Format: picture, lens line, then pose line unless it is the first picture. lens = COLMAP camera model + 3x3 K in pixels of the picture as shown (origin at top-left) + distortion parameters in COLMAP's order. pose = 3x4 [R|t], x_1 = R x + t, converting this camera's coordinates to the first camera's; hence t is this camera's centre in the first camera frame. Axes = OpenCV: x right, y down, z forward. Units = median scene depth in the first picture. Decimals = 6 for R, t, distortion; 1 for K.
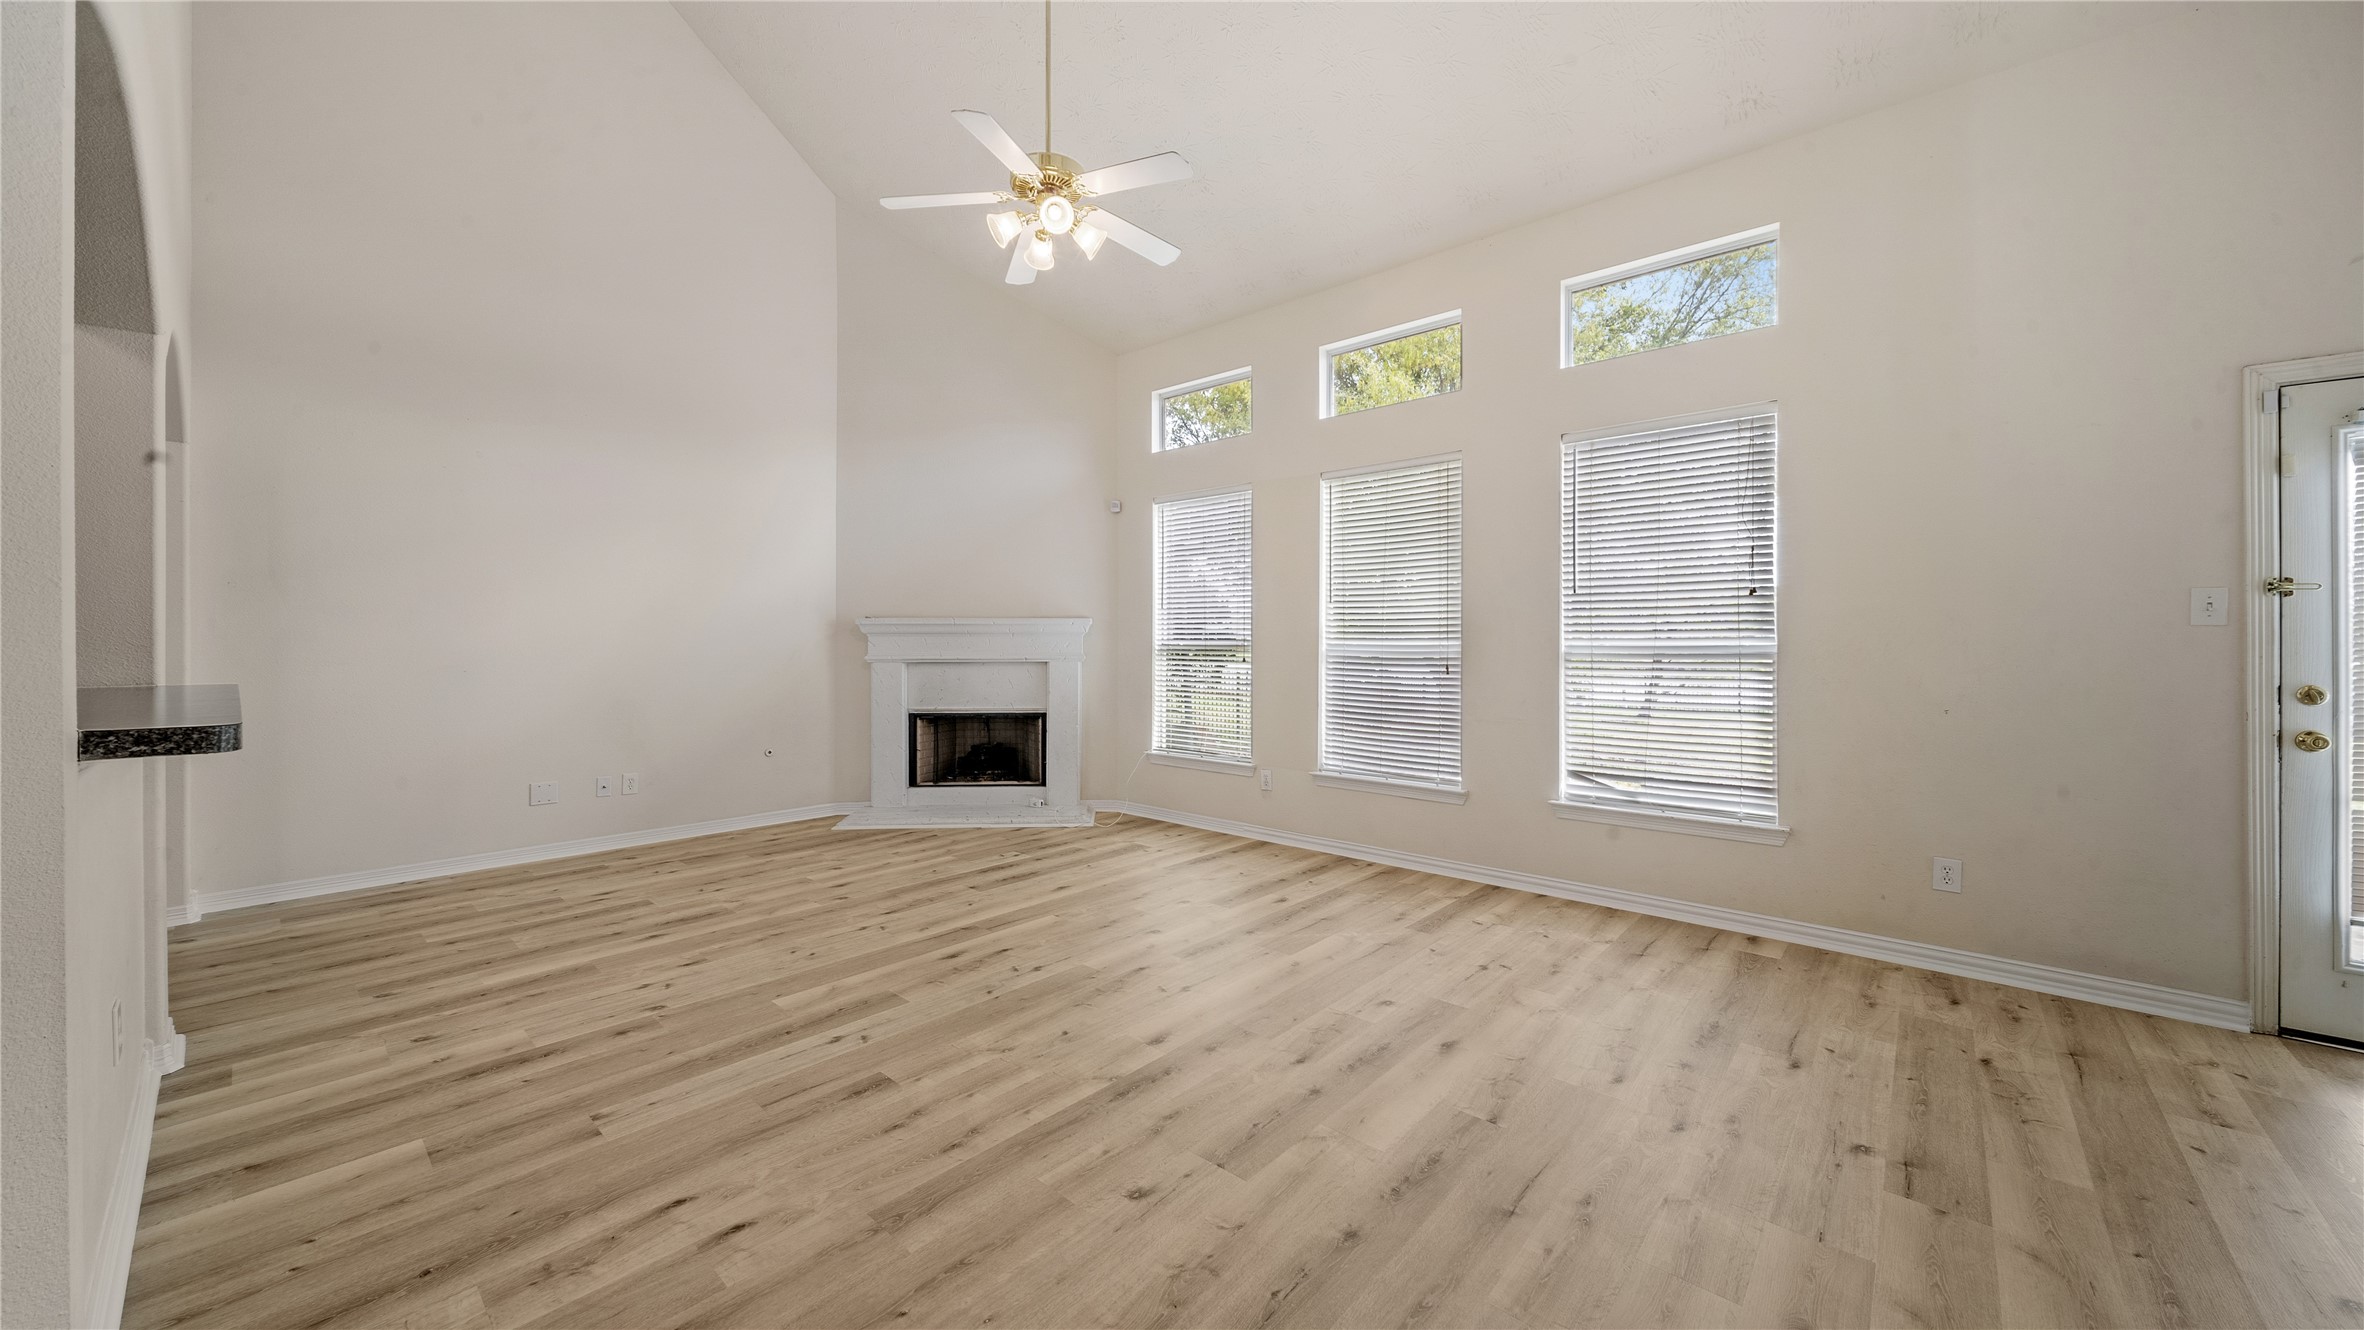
lens RADIAL K [[852.6, 0, 1183.3], [0, 852.6, 639.7], [0, 0, 1]] dist [0.003789, -0.000658]
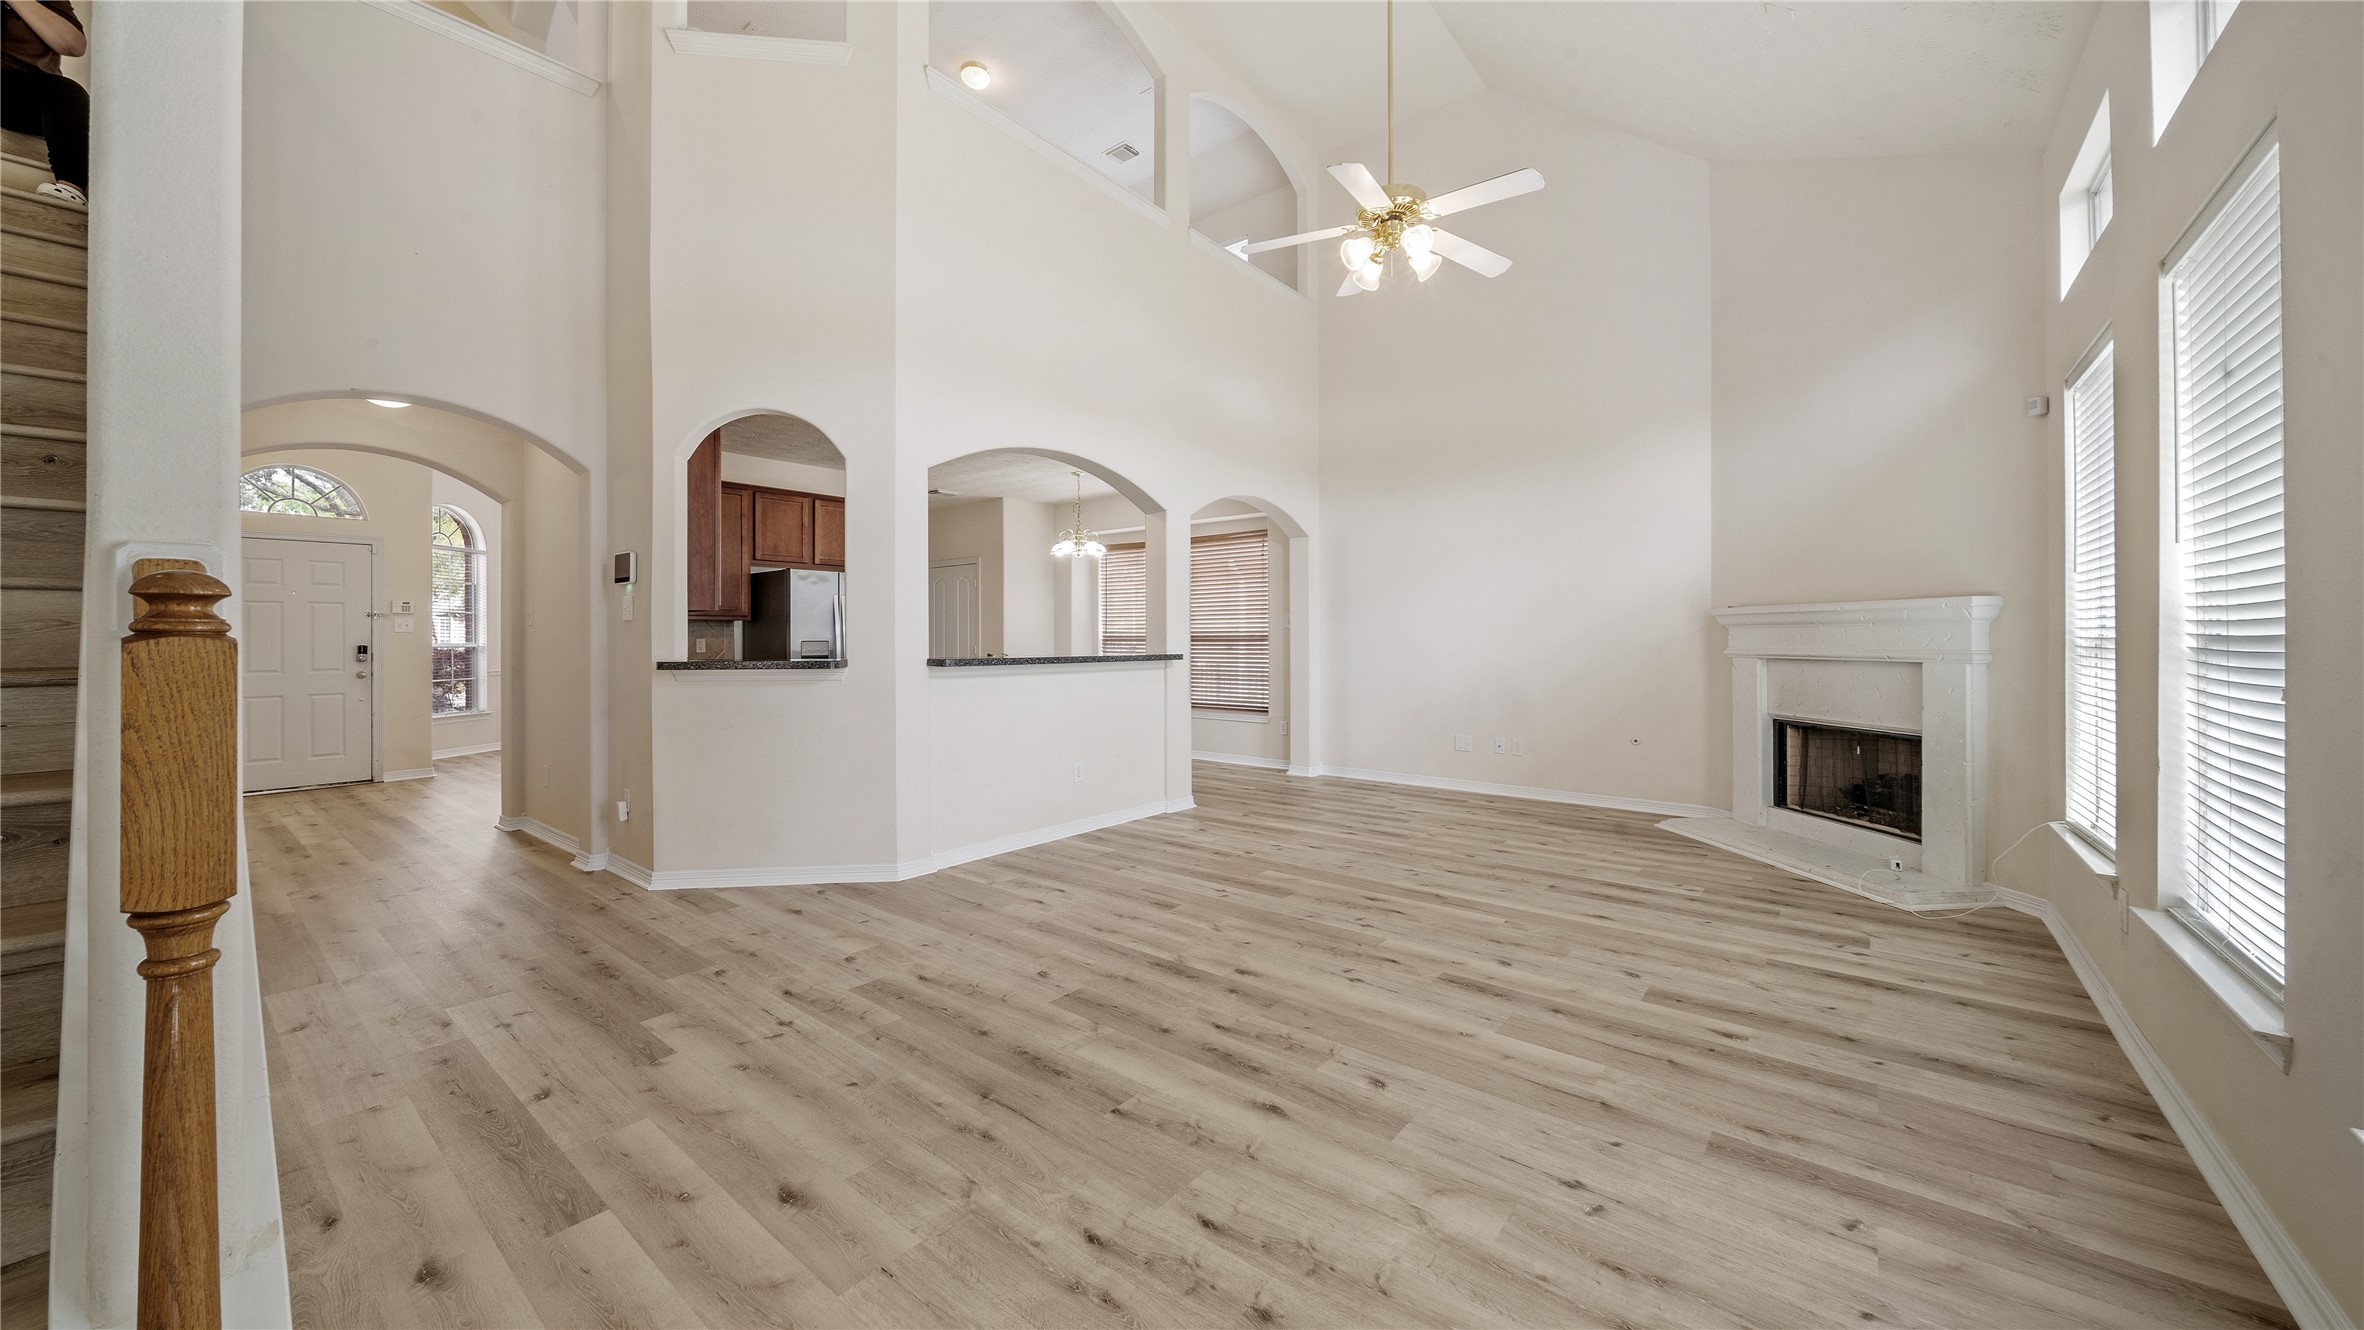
lens RADIAL K [[828.7, 0, 1170.1], [0, 828.7, 638.8], [0, 0, 1]] dist [0.000537, -0.000110]
pose [[0.041905, 0.000326, -0.999122, 1.121000], [0.004611, 0.999989, 0.000519, 0.007143], [0.999111, -0.004629, 0.041903, 0.859697]]
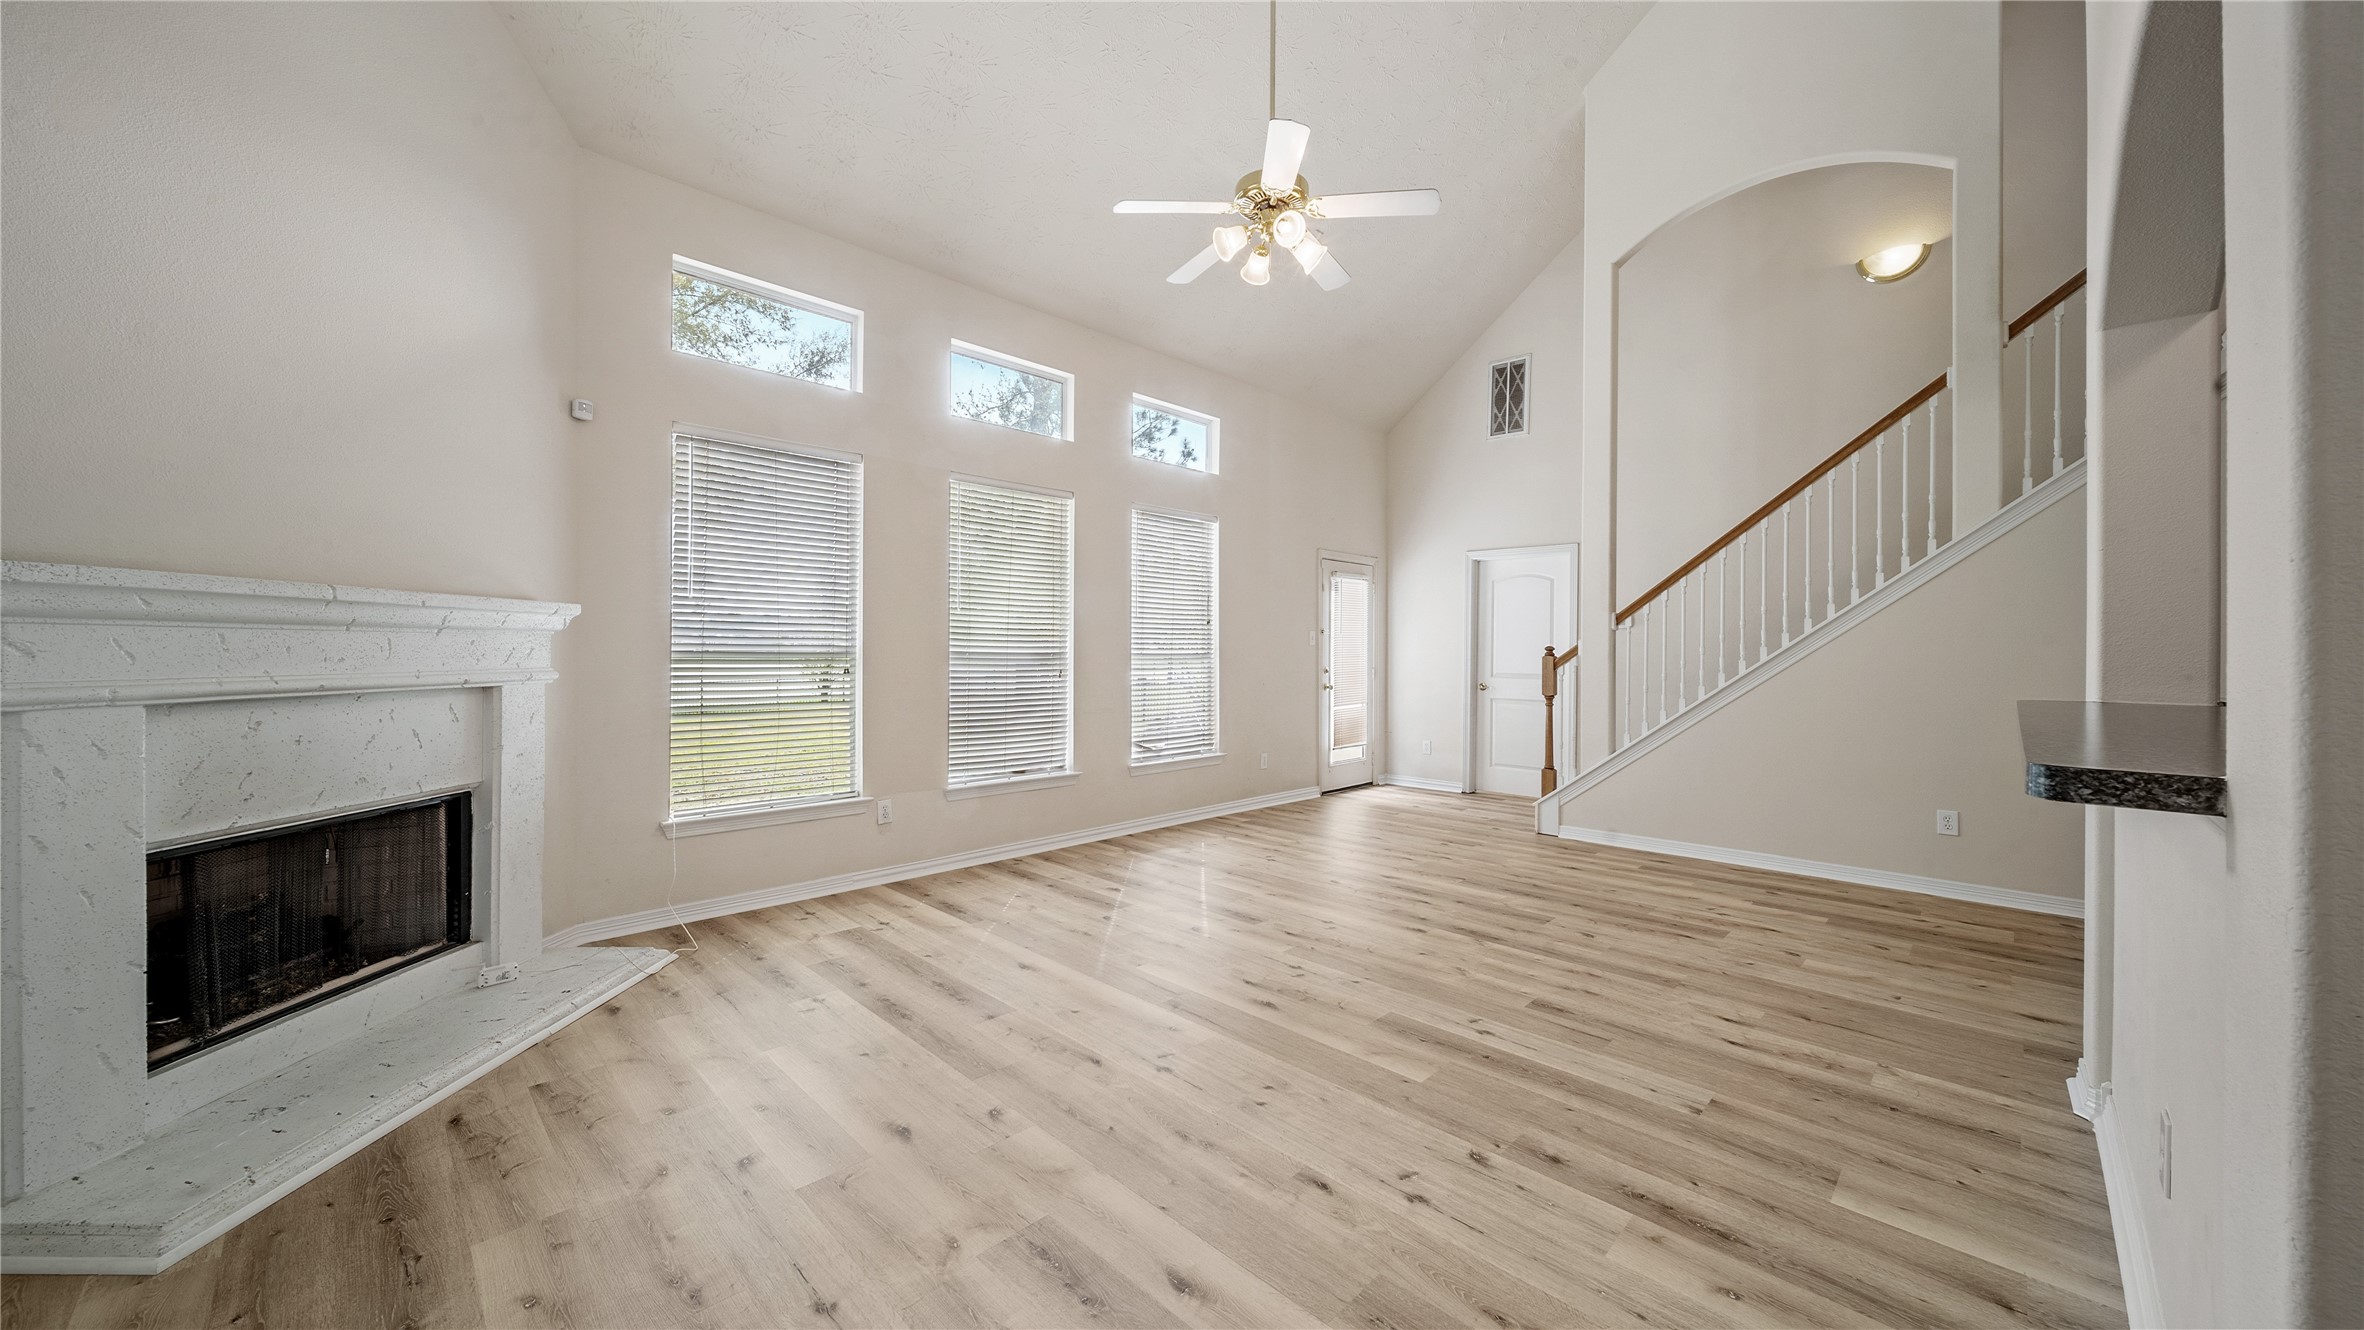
lens RADIAL K [[852.6, 0, 1183.3], [0, 852.6, 639.7], [0, 0, 1]] dist [0.003789, -0.000658]
pose [[0.038121, 0.014279, 0.999171, -1.499195], [-0.009234, 0.999860, -0.013937, 0.004657], [-0.999230, -0.008695, 0.038248, 1.355992]]
